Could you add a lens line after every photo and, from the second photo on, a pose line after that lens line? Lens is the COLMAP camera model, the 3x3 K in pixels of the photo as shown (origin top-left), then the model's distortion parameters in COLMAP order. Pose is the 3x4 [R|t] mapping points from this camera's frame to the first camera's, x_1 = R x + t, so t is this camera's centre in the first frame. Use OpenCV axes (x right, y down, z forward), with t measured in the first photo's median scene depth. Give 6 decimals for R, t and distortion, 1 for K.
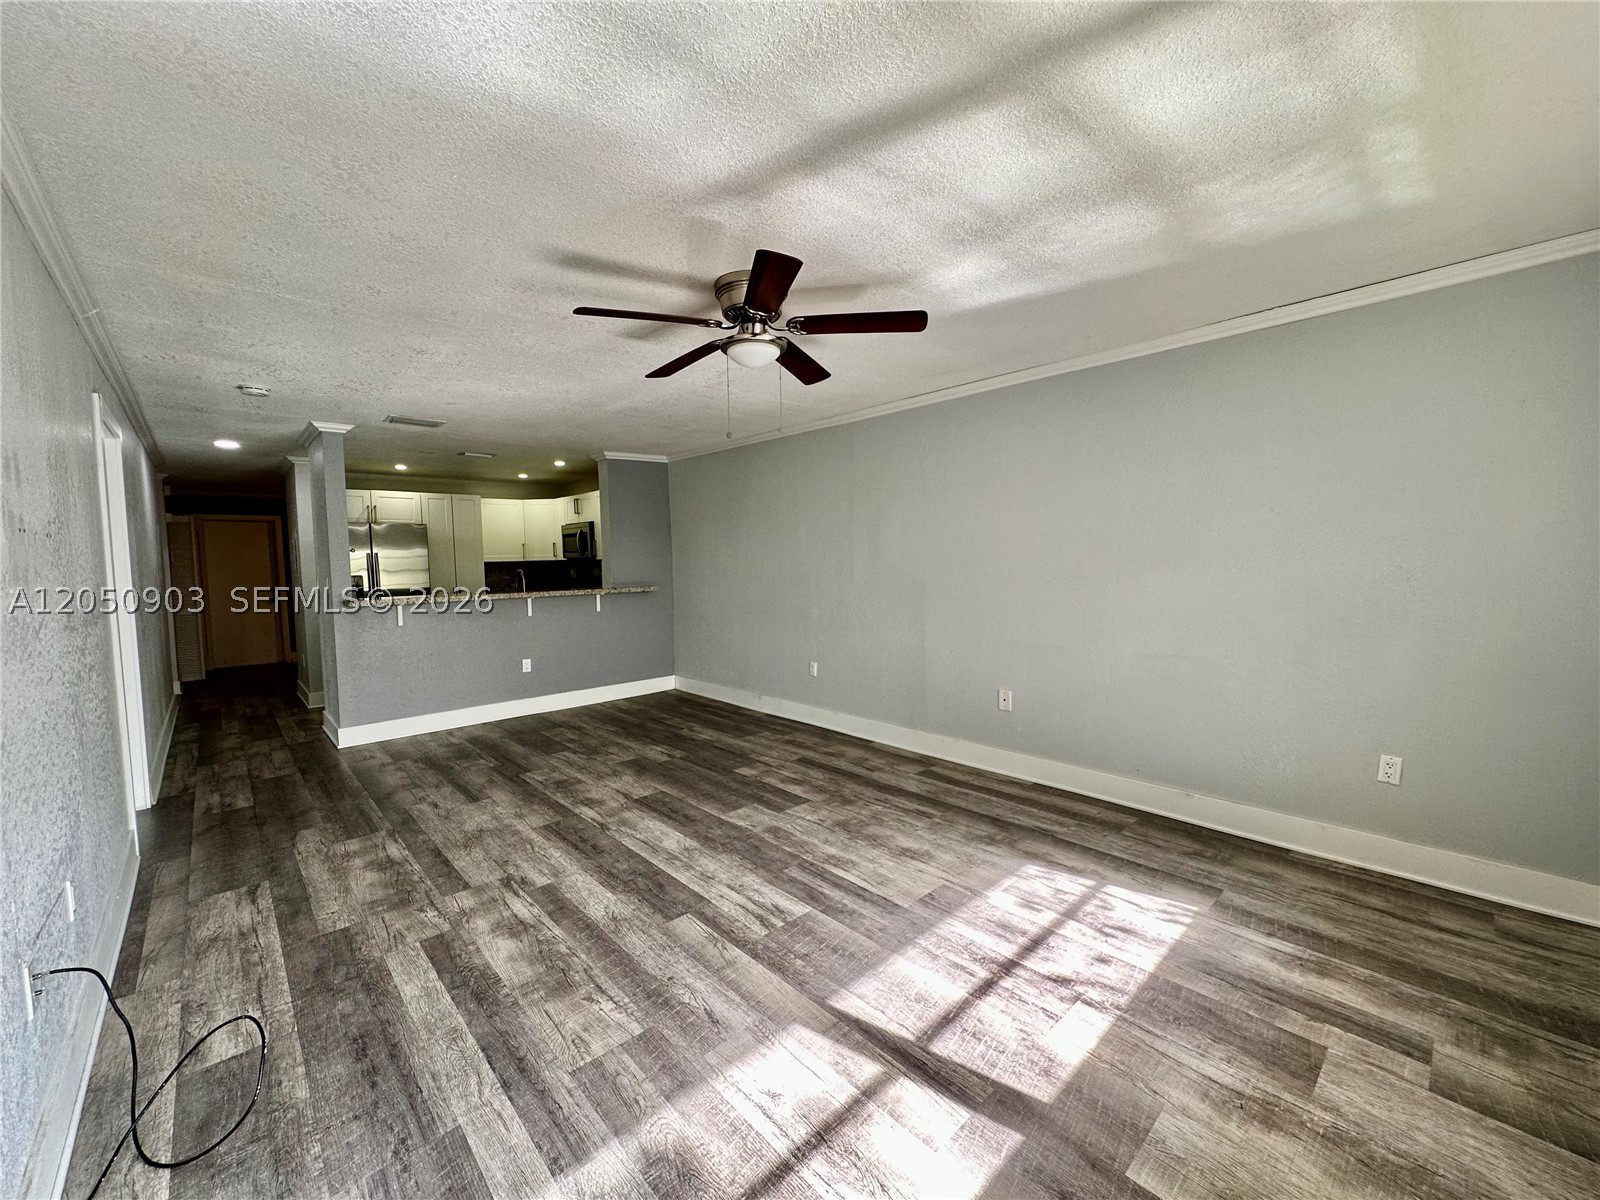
lens RADIAL K [[643.6, 0, 796.2], [0, 643.6, 602.8], [0, 0, 1]] dist [-0.000583, 0.000737]
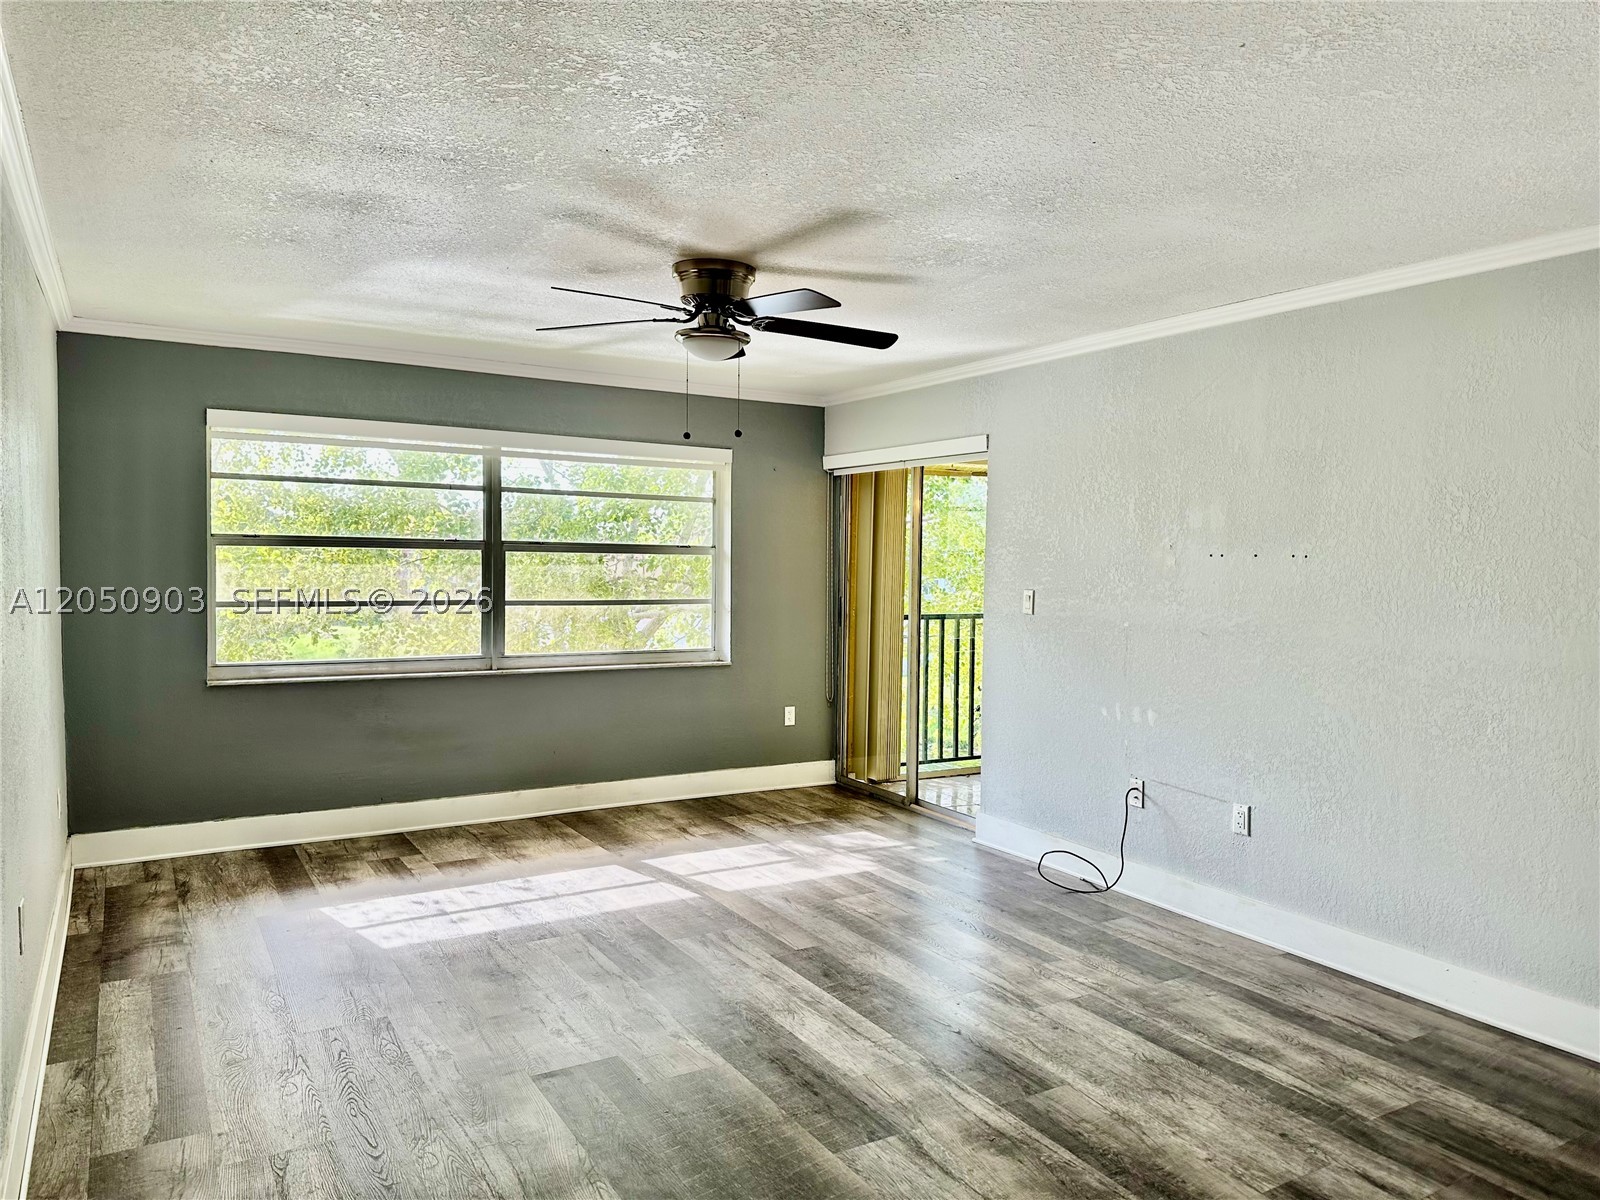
lens RADIAL K [[1107.5, 0, 804.7], [0, 1107.5, 598.3], [0, 0, 1]] dist [0.078239, -0.114972]
pose [[-0.979753, -0.002877, 0.200187, -0.415566], [0.018162, 0.994496, 0.103185, -0.165364], [-0.199382, 0.104731, -0.974309, 2.086000]]
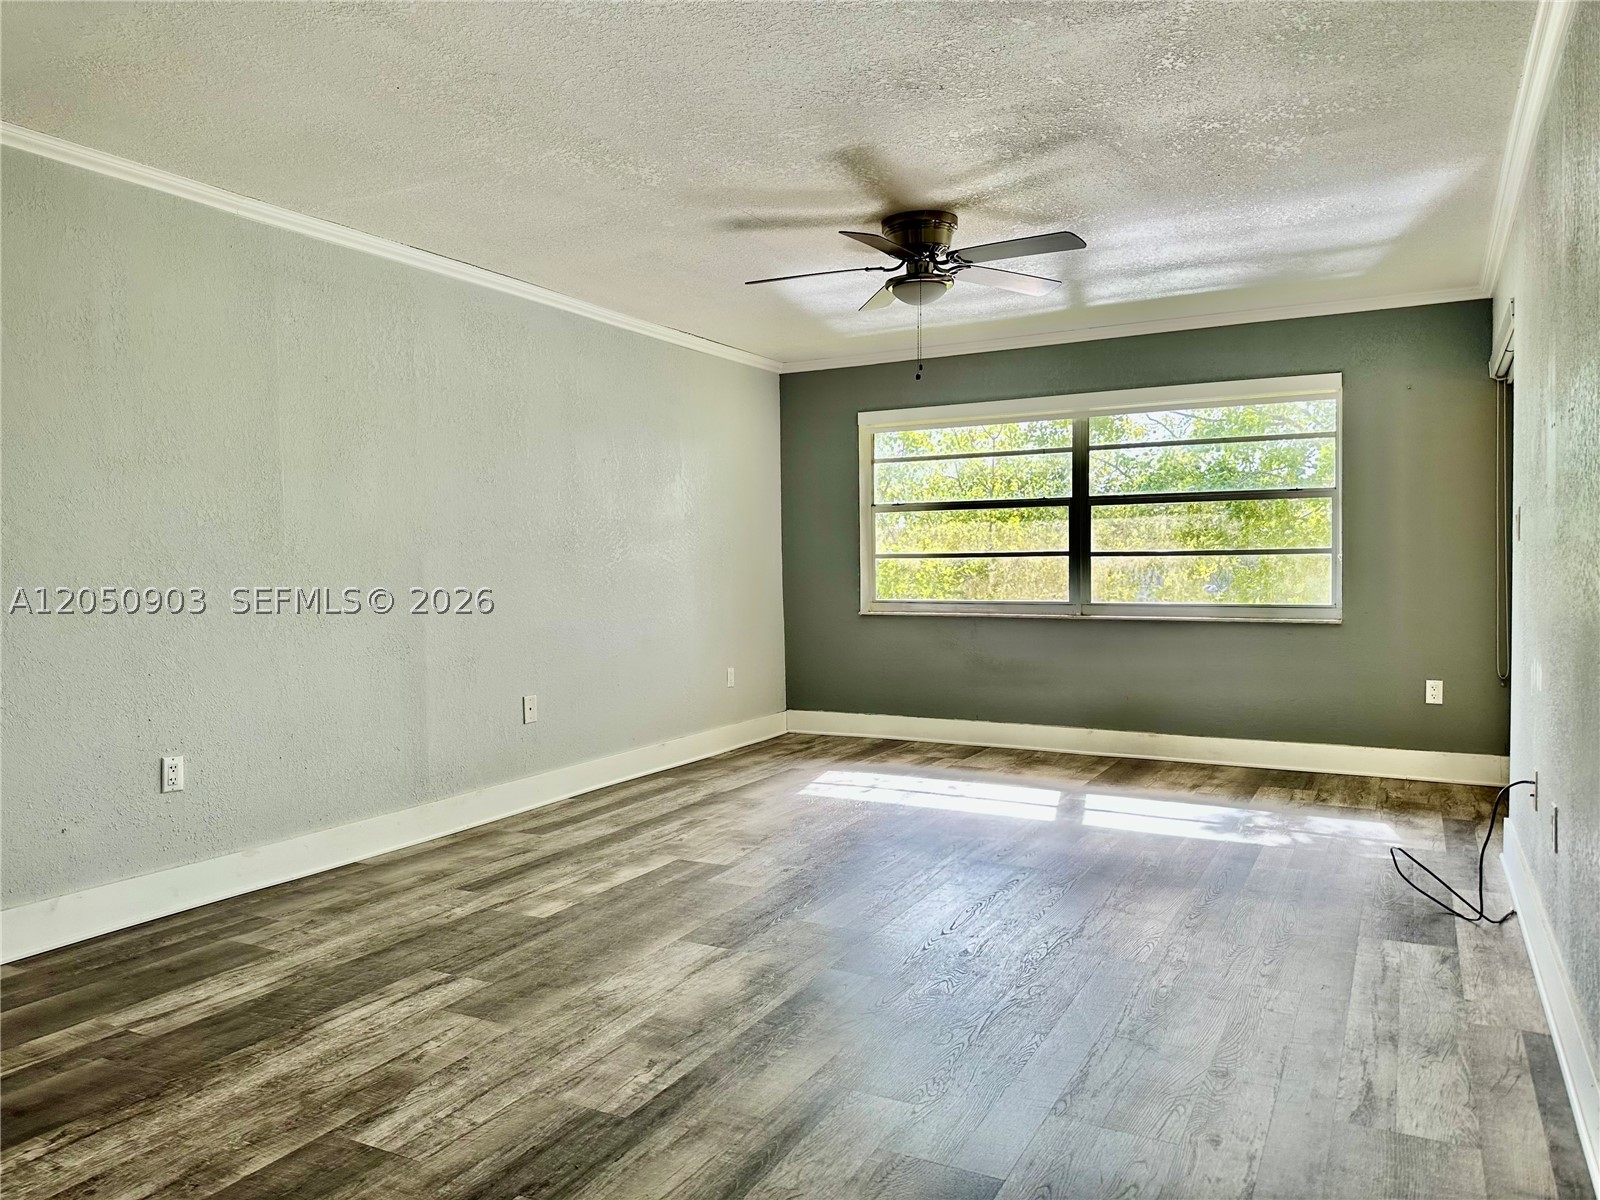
lens RADIAL K [[1107.5, 0, 804.7], [0, 1107.5, 598.3], [0, 0, 1]] dist [0.078239, -0.114972]
pose [[-0.332150, -0.006230, 0.943206, -1.344733], [0.086358, 0.995577, 0.036987, -0.000186], [-0.939265, 0.093738, -0.330143, 1.472950]]
